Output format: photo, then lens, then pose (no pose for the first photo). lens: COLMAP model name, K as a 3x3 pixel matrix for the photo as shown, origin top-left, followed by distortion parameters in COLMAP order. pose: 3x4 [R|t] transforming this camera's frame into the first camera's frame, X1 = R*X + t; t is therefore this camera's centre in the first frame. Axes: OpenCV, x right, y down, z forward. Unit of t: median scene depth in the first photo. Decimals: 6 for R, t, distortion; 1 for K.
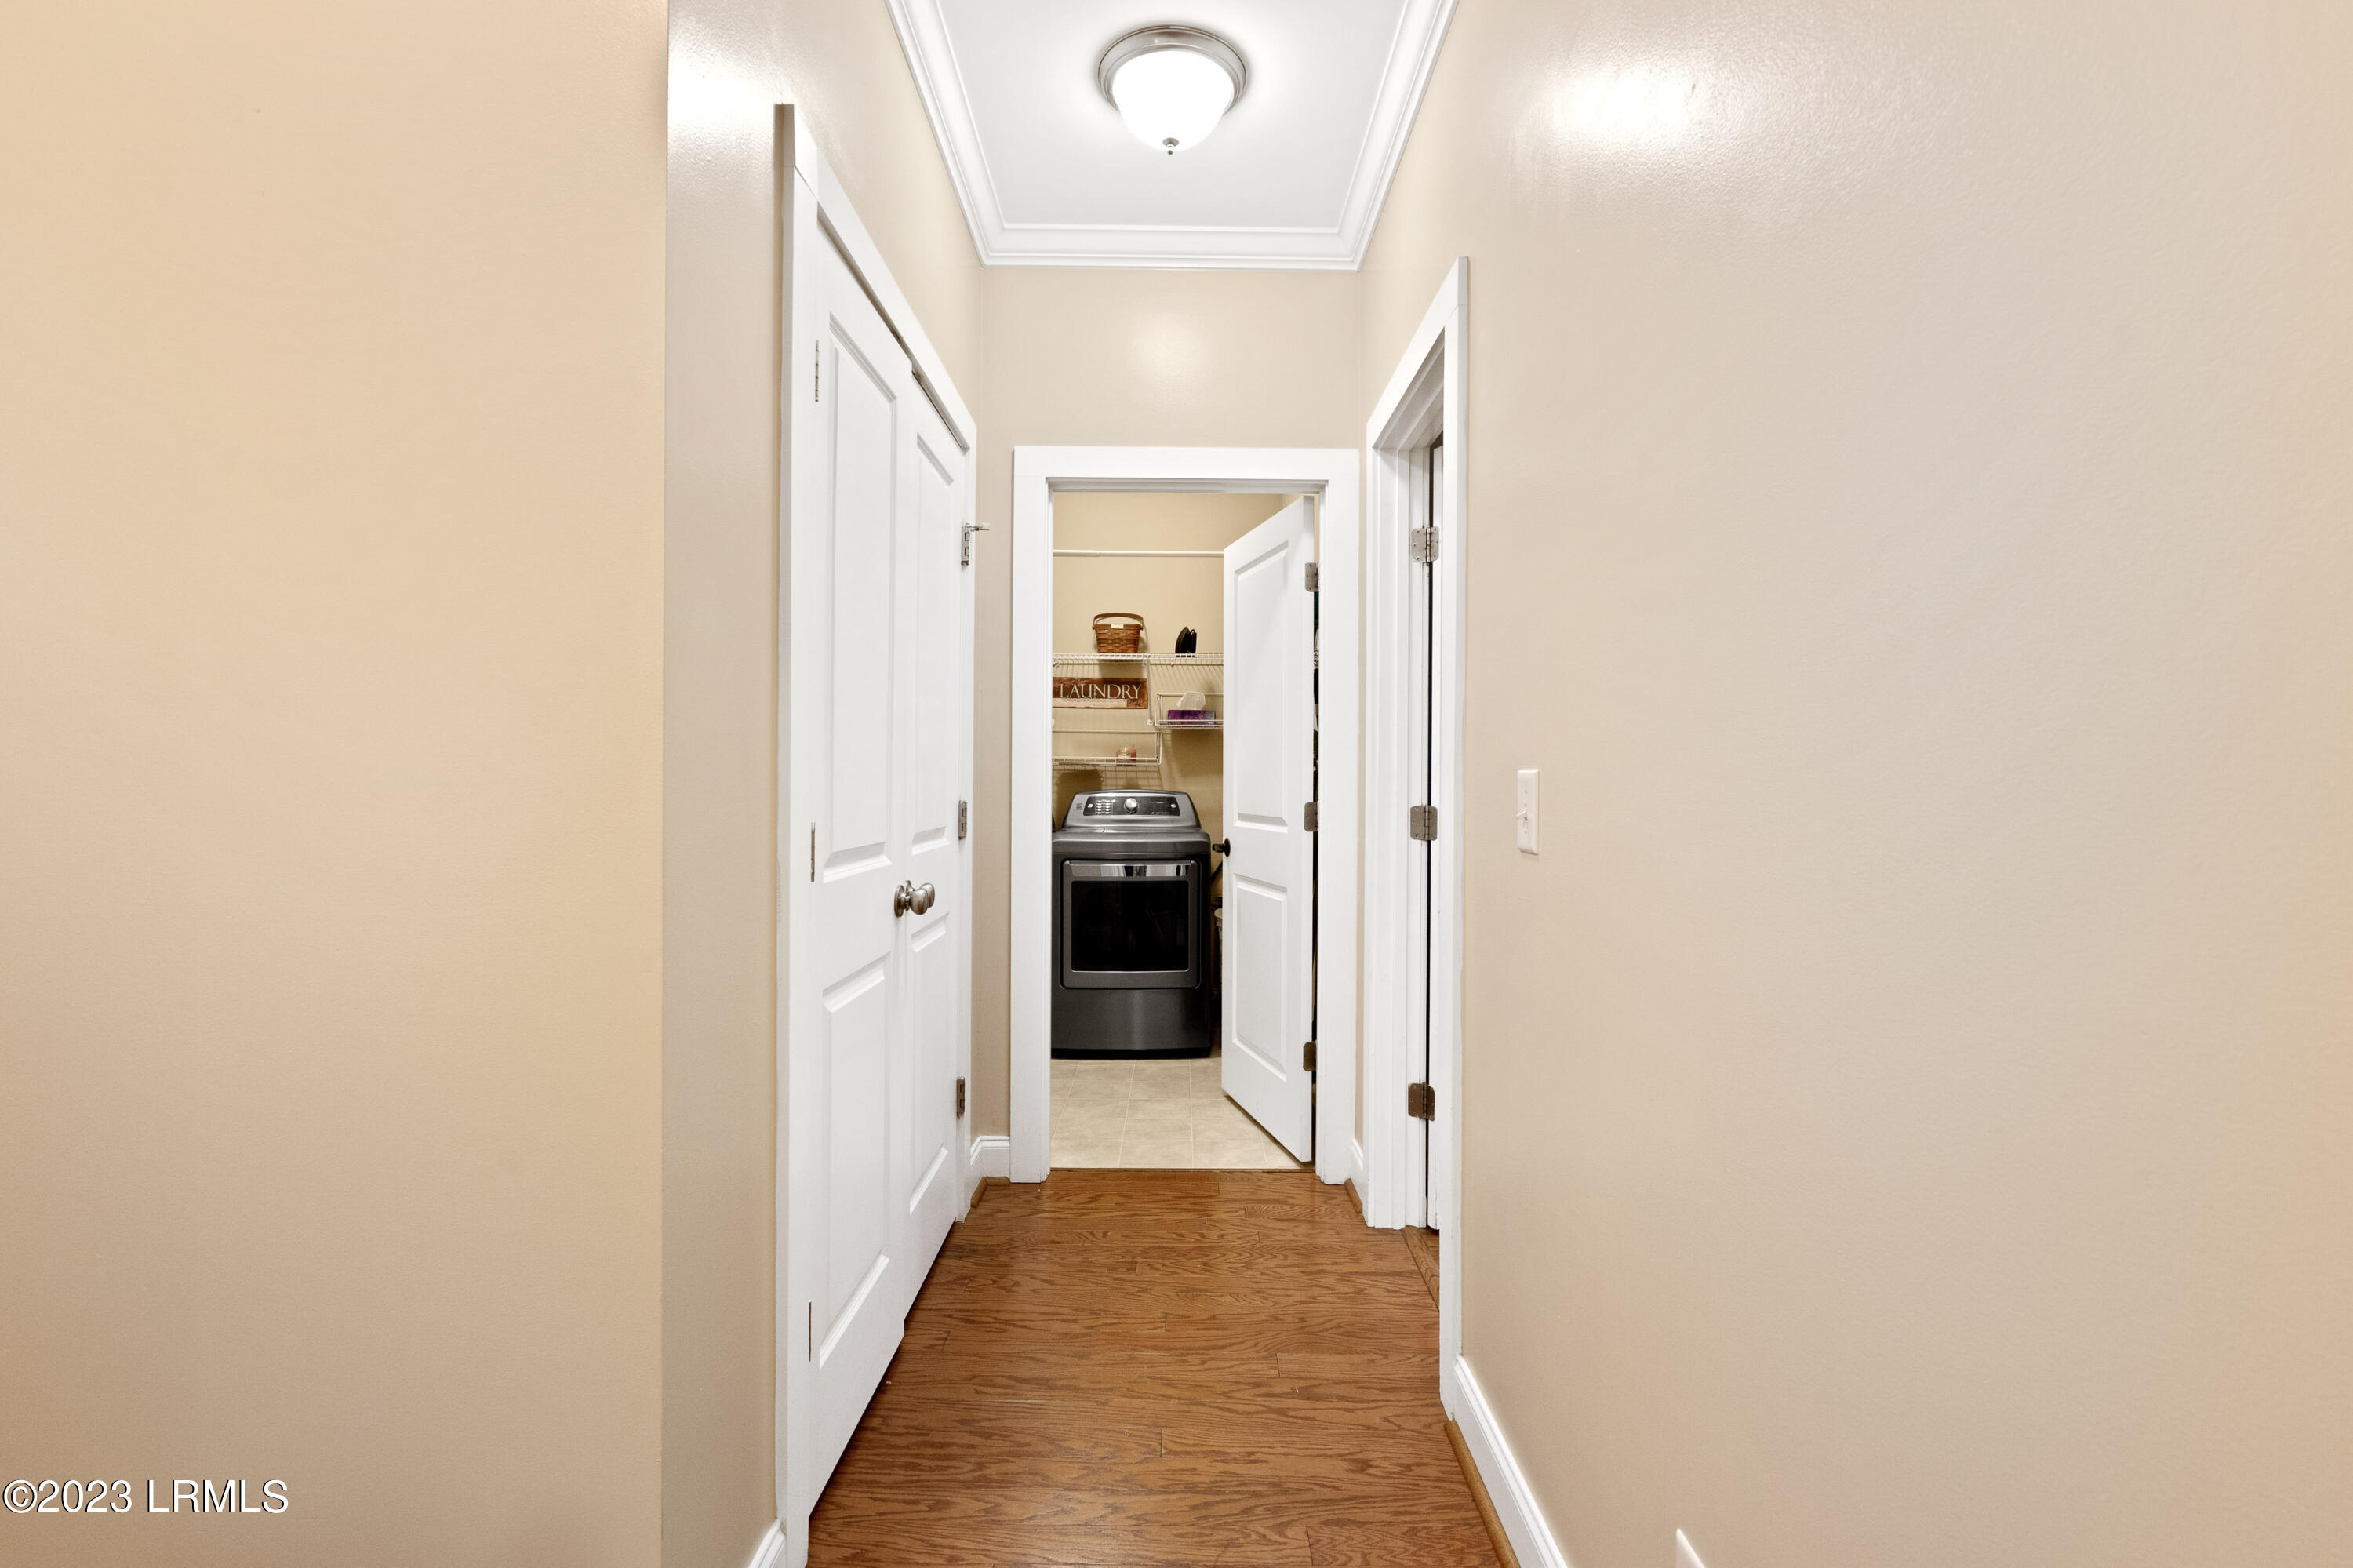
lens RADIAL K [[1065.4, 0, 1179.0], [0, 1065.4, 781.8], [0, 0, 1]] dist [-0.010476, 0.005022]
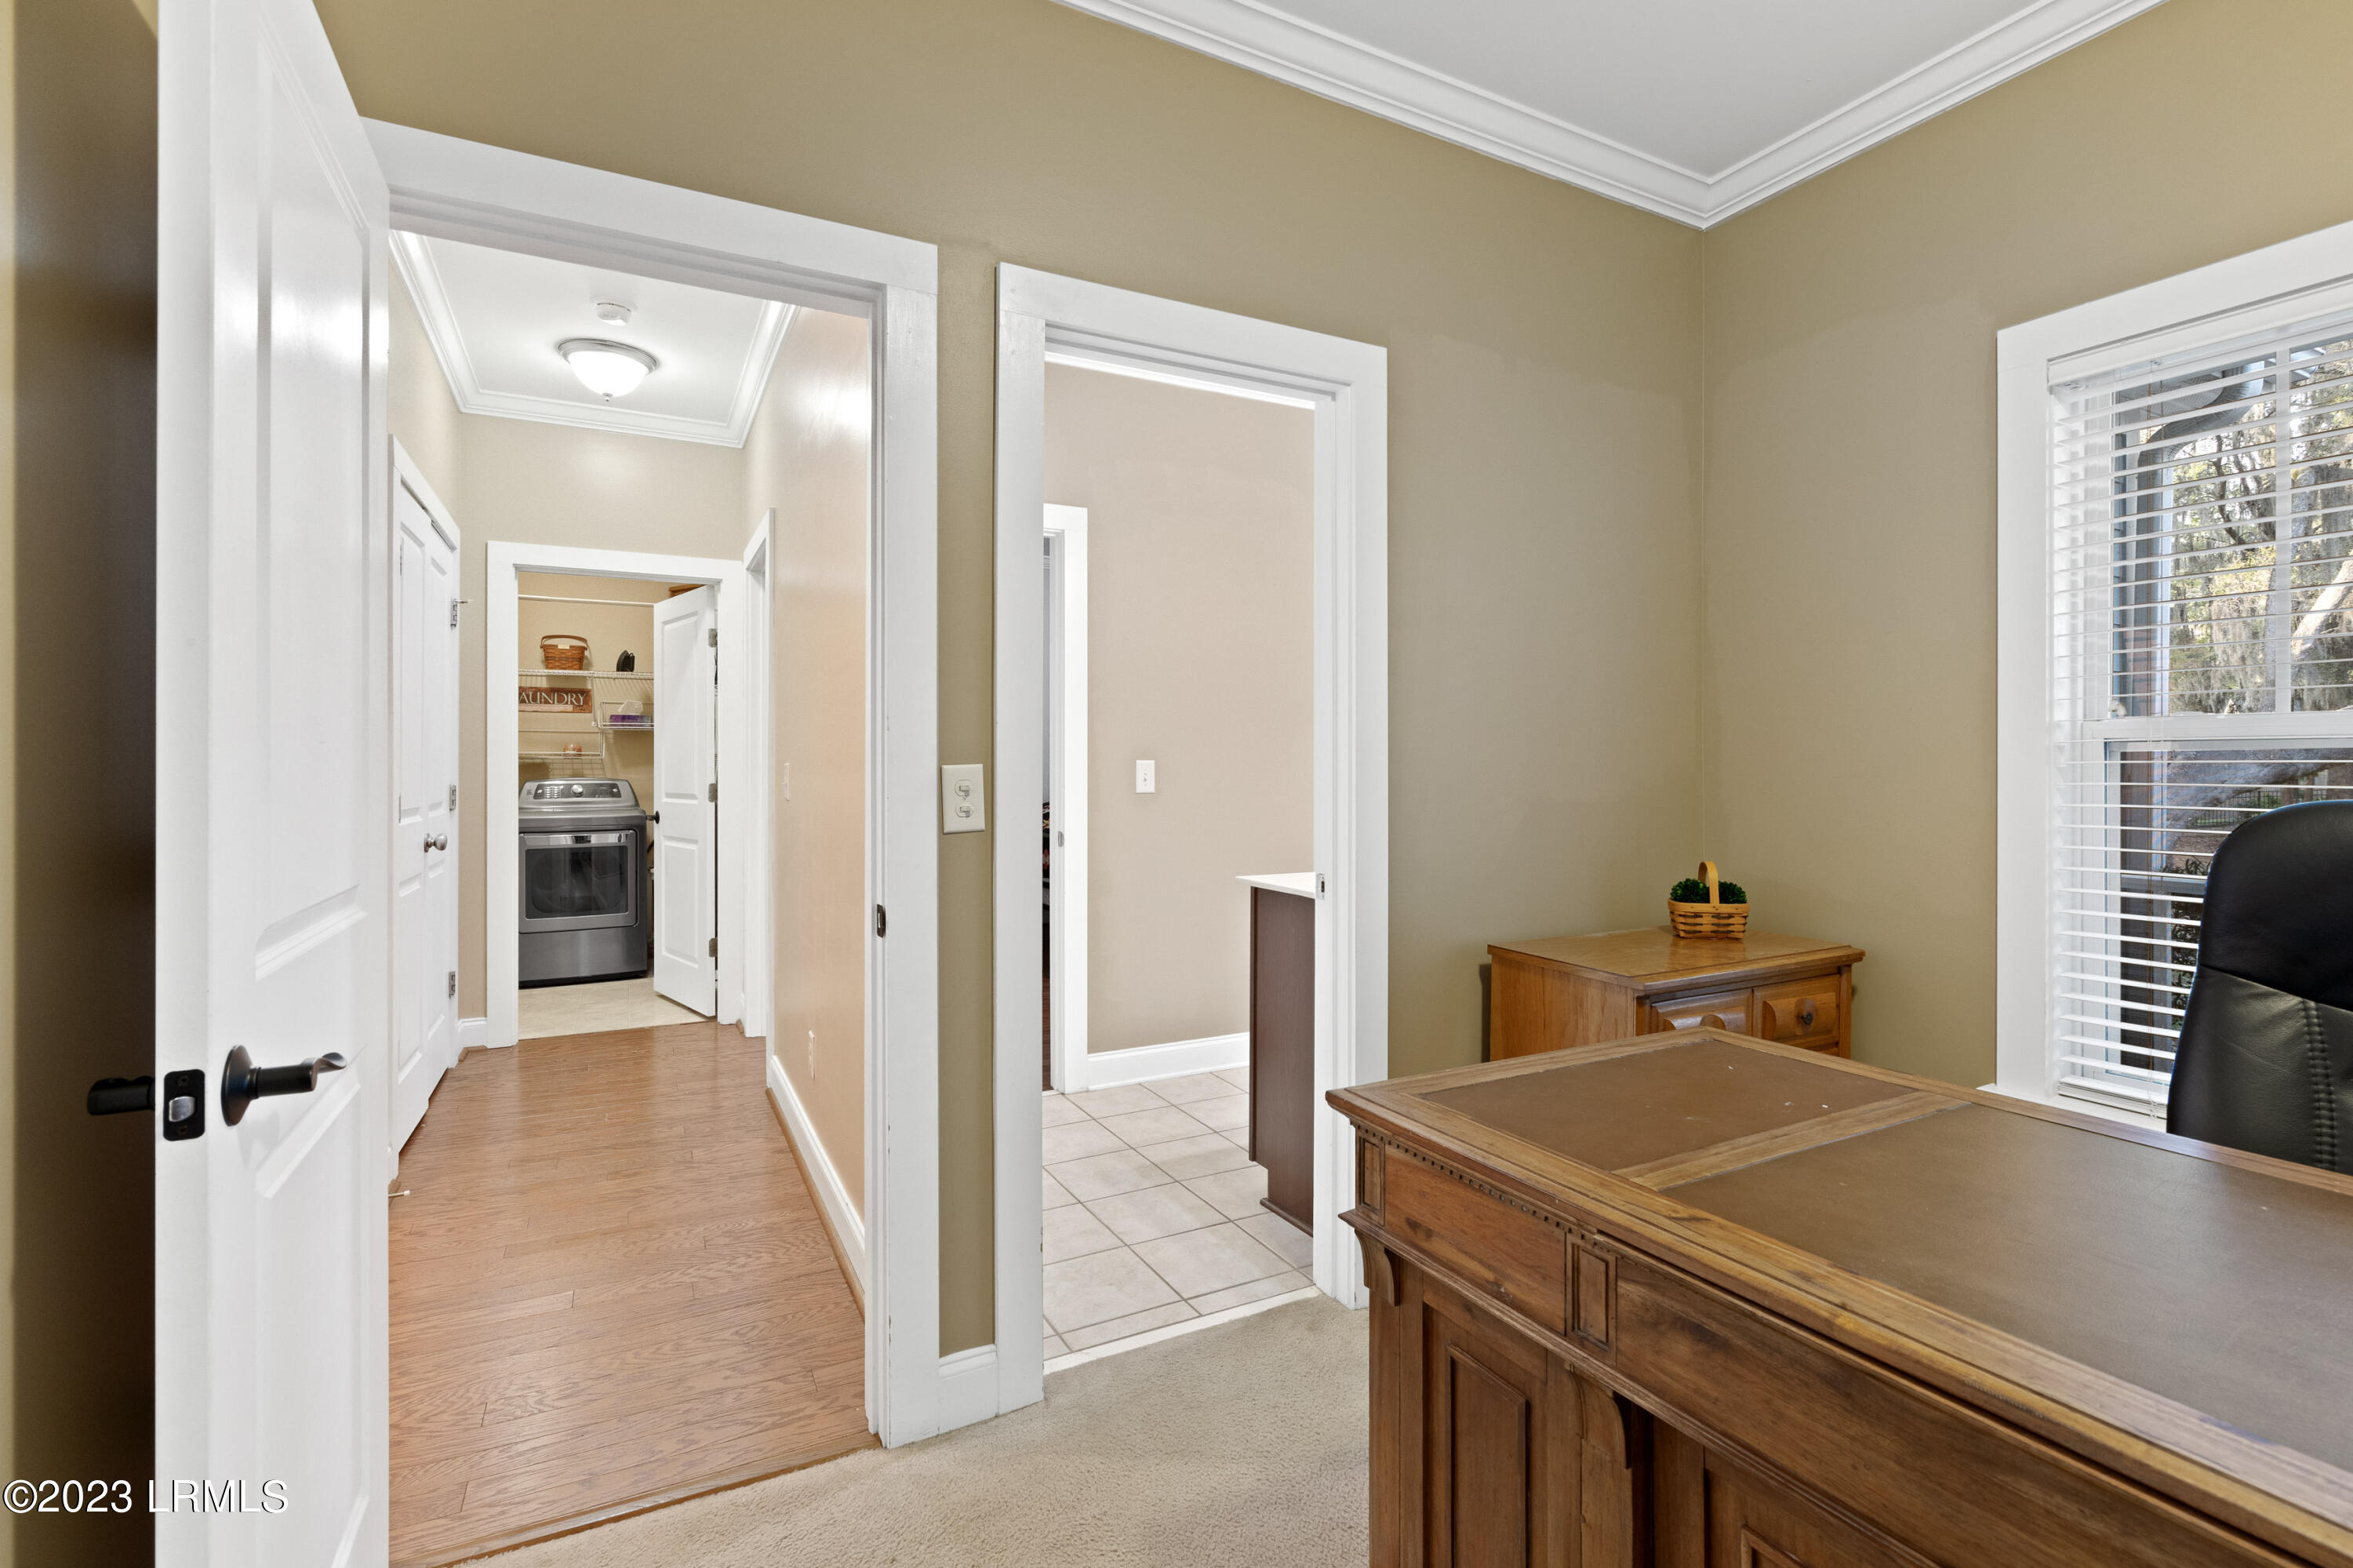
lens RADIAL K [[1065.4, 0, 1181.5], [0, 1065.4, 765.2], [0, 0, 1]] dist [-0.010476, 0.005022]
pose [[0.887374, -0.005610, 0.461016, 0.011879], [0.007532, 0.999969, -0.002331, 0.001193], [-0.460989, 0.005541, 0.887389, -0.532508]]
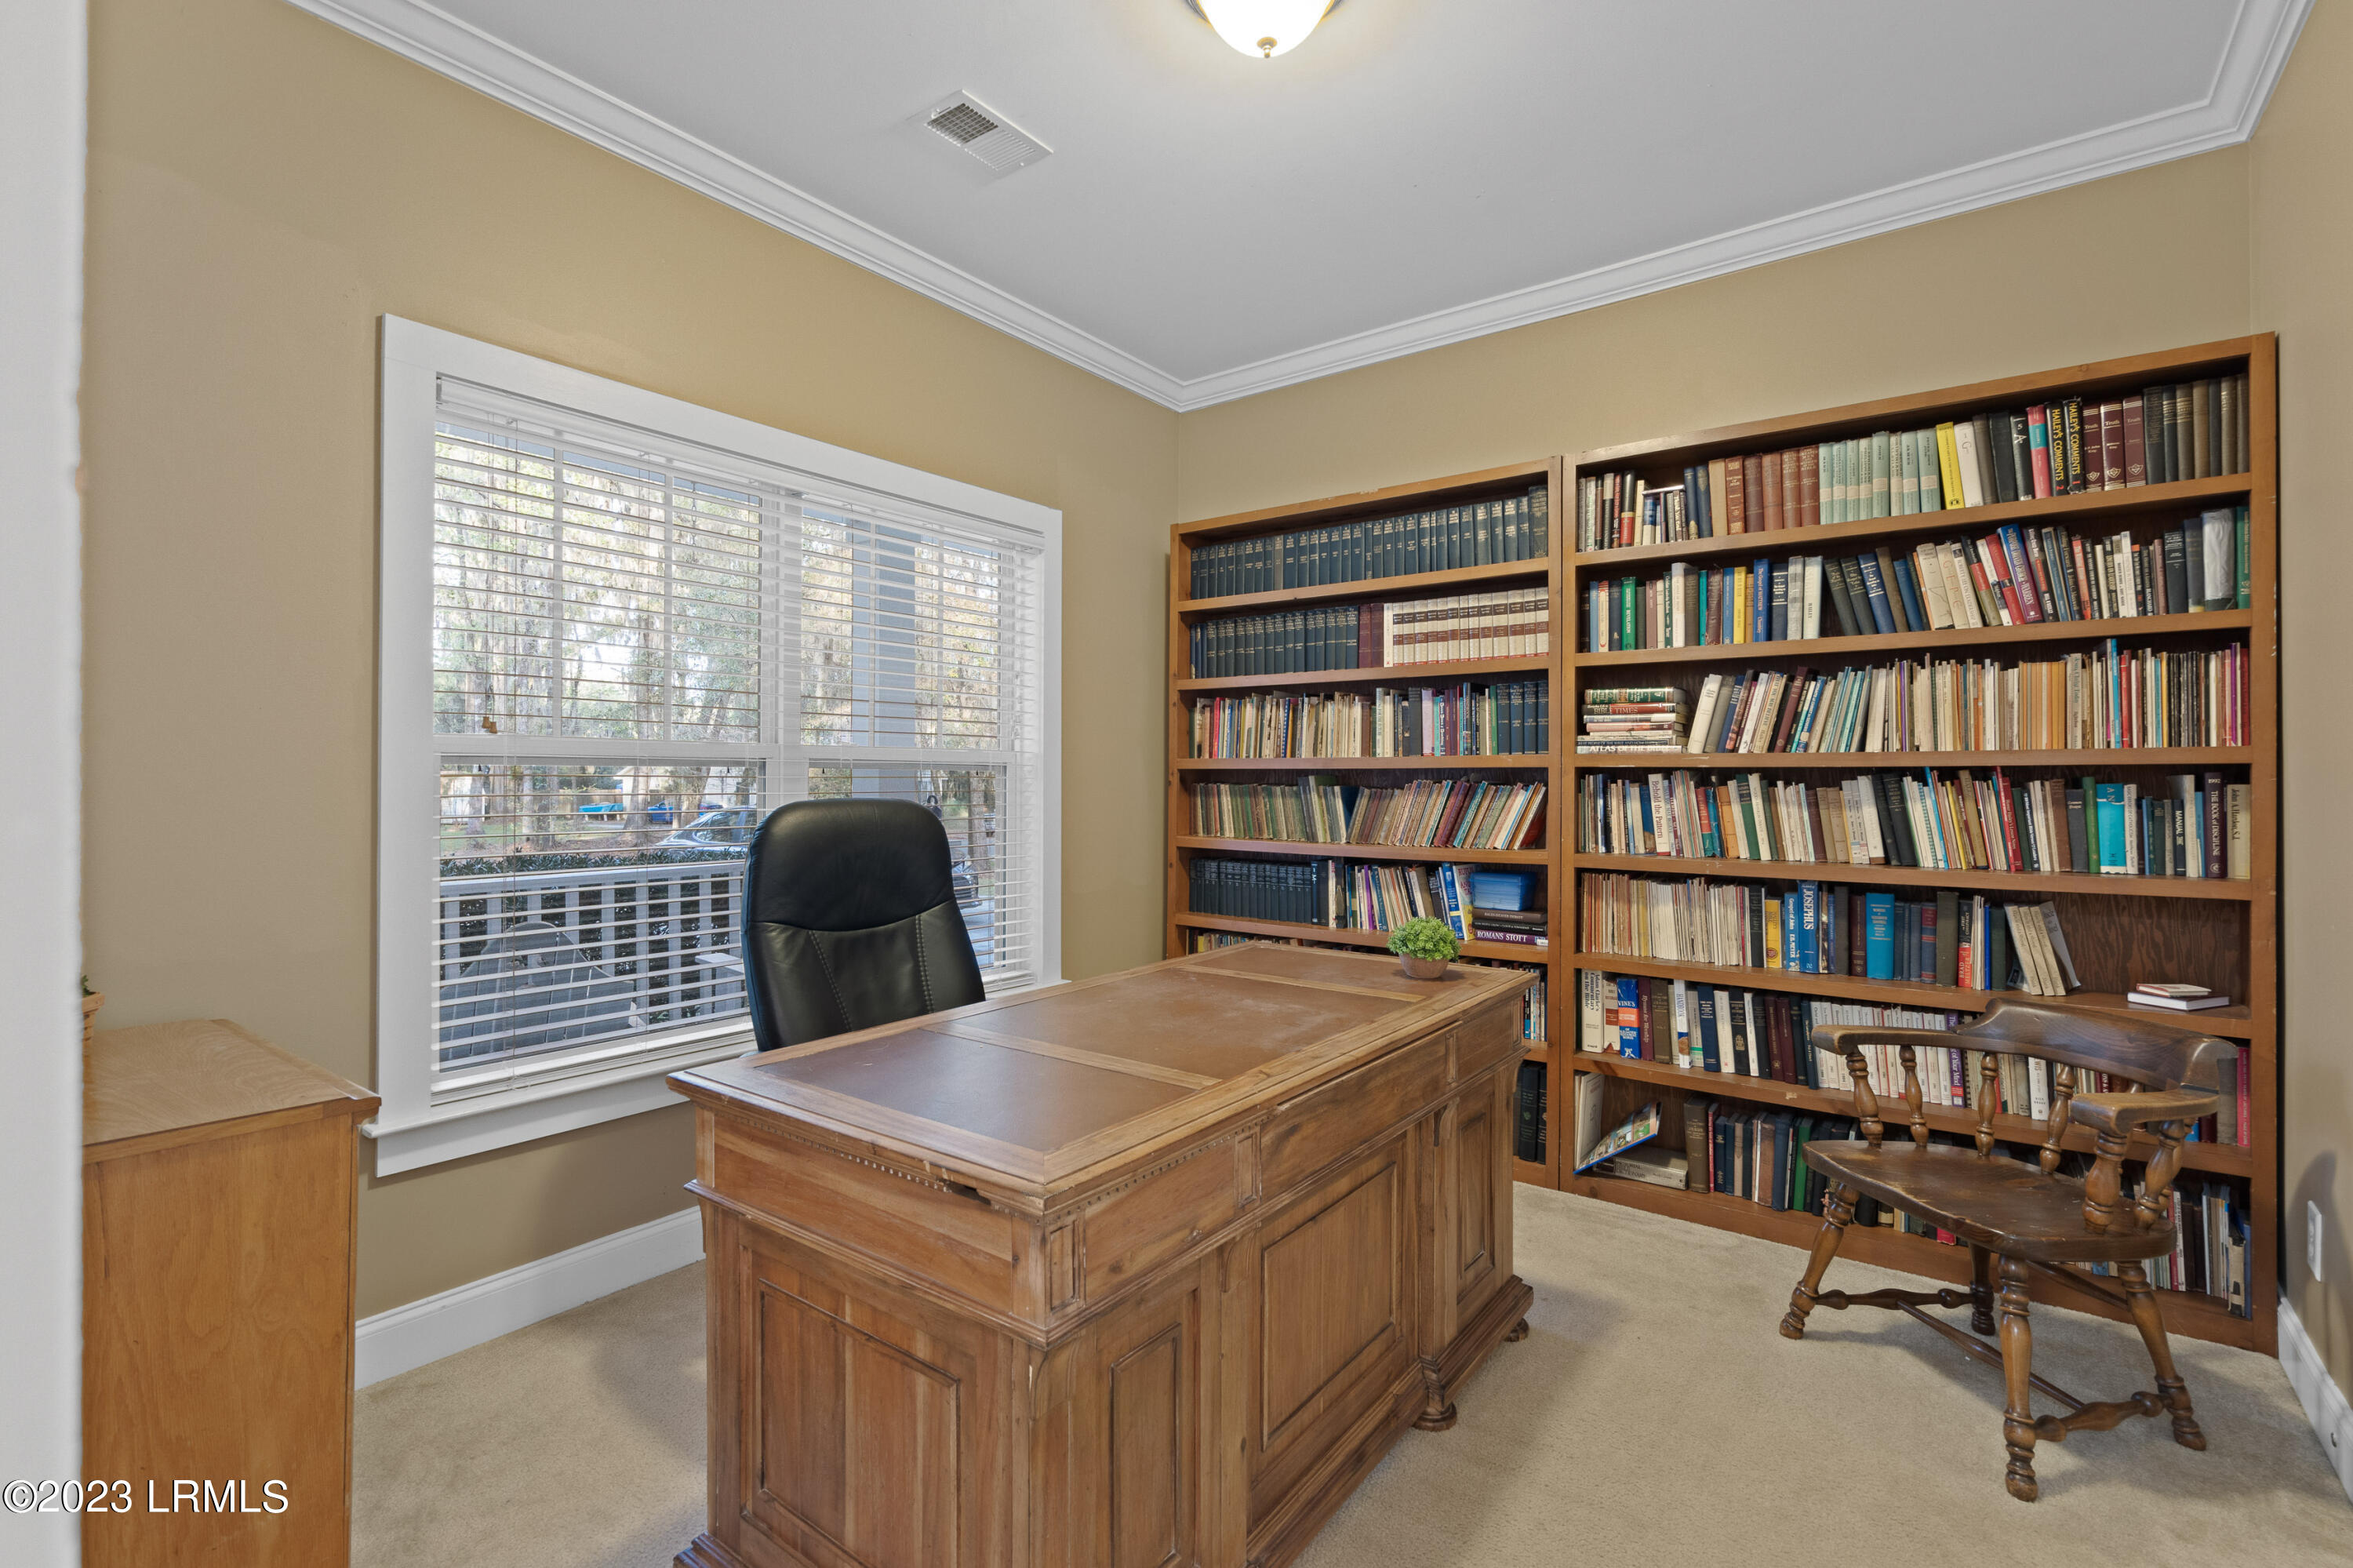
lens RADIAL K [[1065.4, 0, 1177.7], [0, 1065.4, 778.9], [0, 0, 1]] dist [-0.010476, 0.005022]
pose [[-0.798932, -0.009642, 0.601344, 0.042702], [-0.011156, 0.999937, 0.001212, -0.002521], [-0.601318, -0.005741, -0.798989, 0.741425]]
